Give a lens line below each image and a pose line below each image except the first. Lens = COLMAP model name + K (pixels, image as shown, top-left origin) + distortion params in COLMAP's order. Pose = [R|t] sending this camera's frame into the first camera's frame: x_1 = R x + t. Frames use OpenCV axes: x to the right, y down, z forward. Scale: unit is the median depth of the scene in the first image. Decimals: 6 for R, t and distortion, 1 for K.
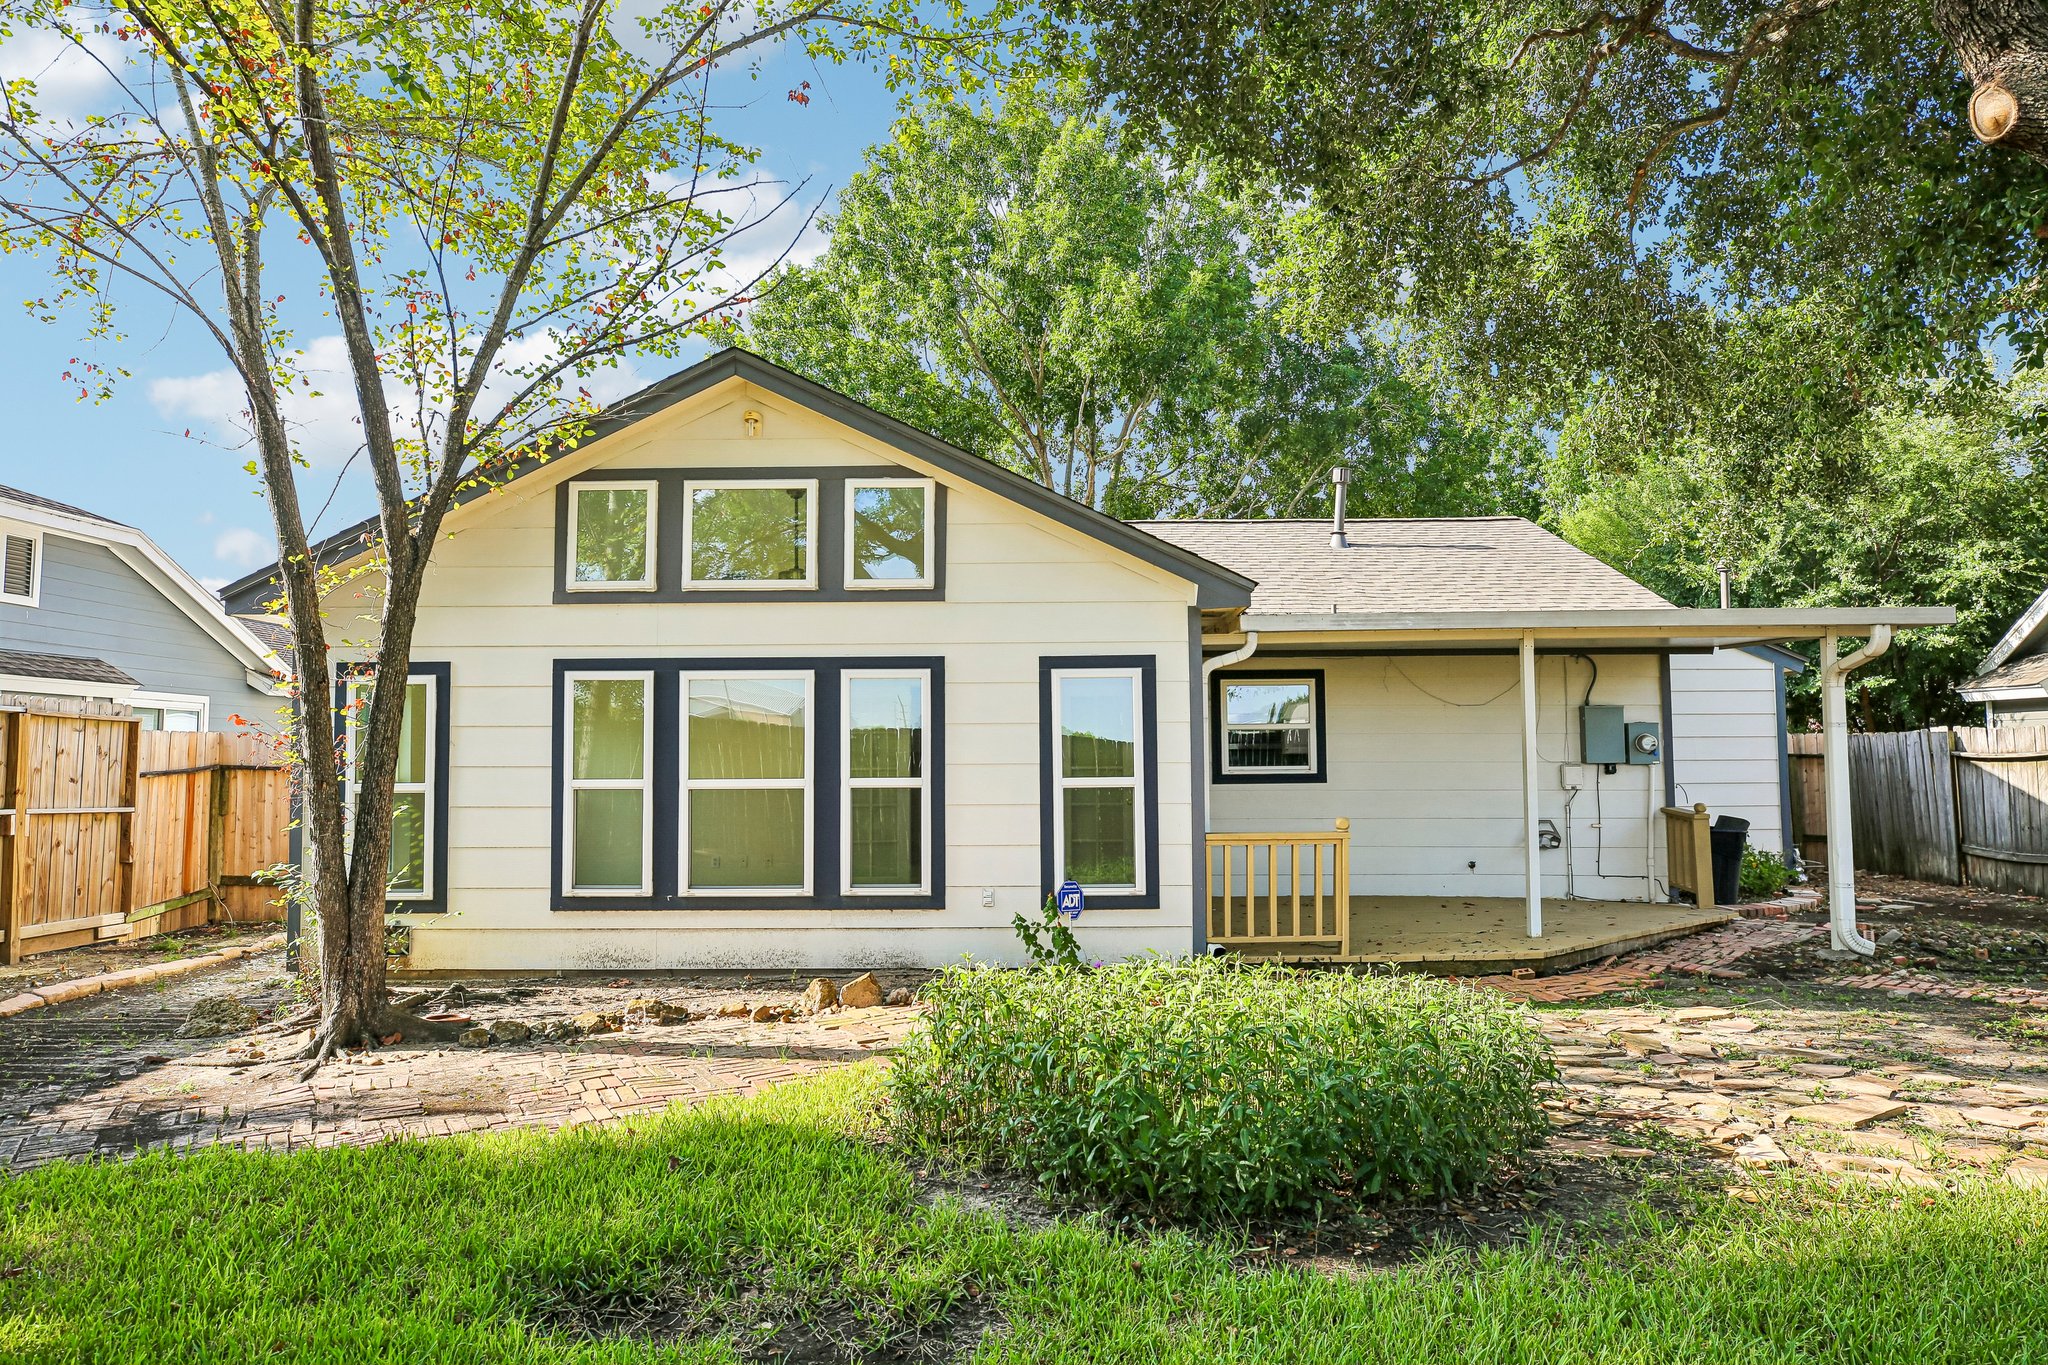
lens RADIAL K [[1305.4, 0, 1018.3], [0, 1305.4, 678.8], [0, 0, 1]] dist [0.003983, 0.001758]
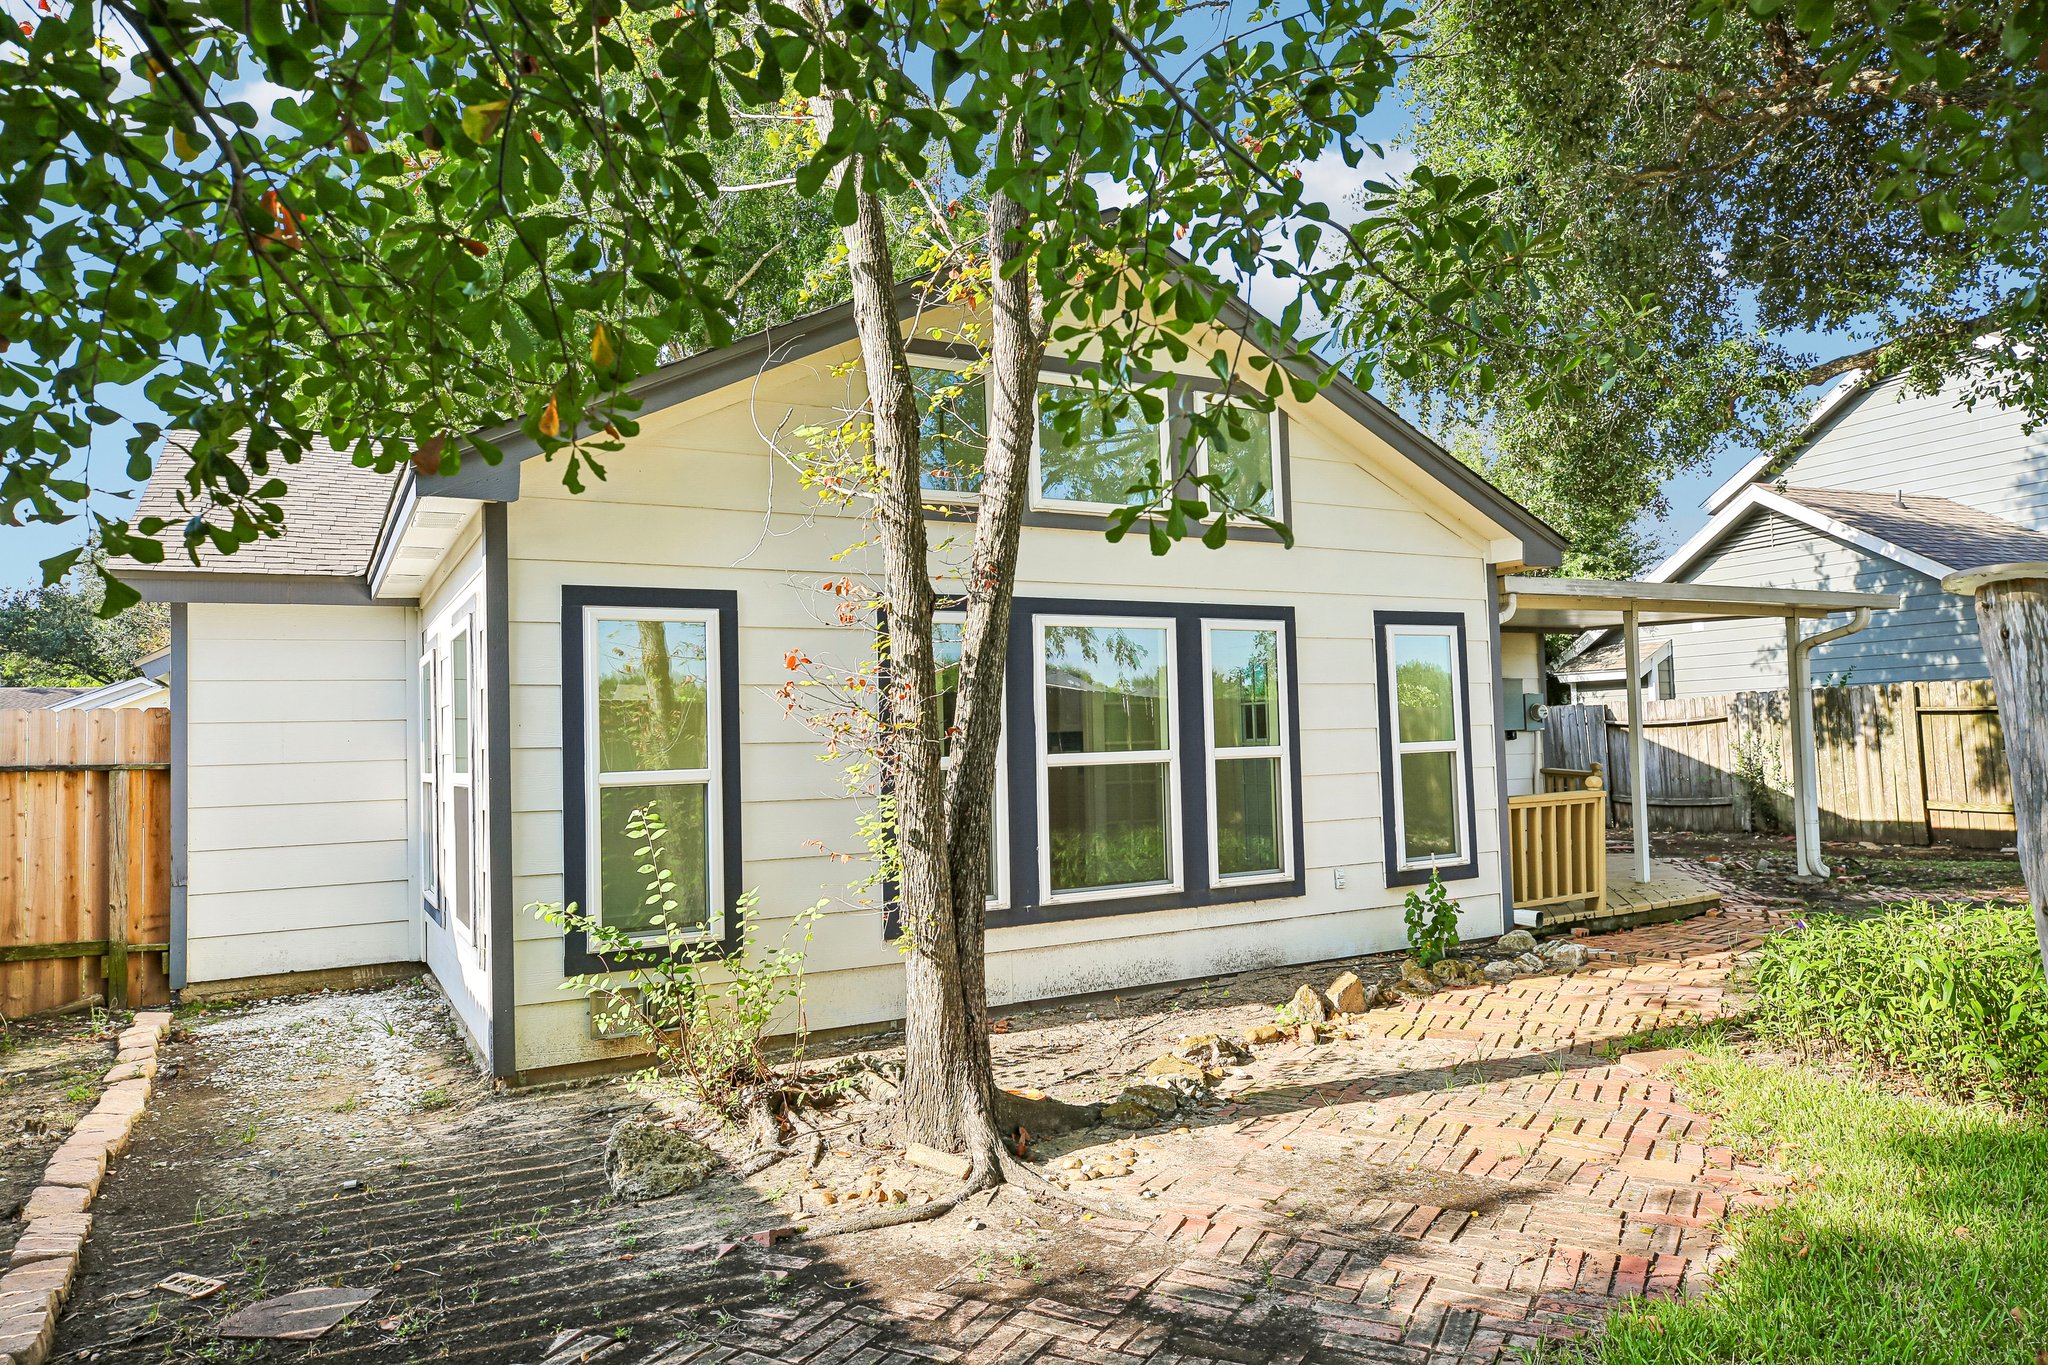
lens RADIAL K [[1305.4, 0, 1025.6], [0, 1305.4, 683.6], [0, 0, 1]] dist [0.003983, 0.001758]
pose [[0.863503, 0.004316, 0.504325, -0.653212], [-0.006912, 0.999971, 0.003277, 0.032802], [-0.504296, -0.006315, 0.863508, 0.337143]]
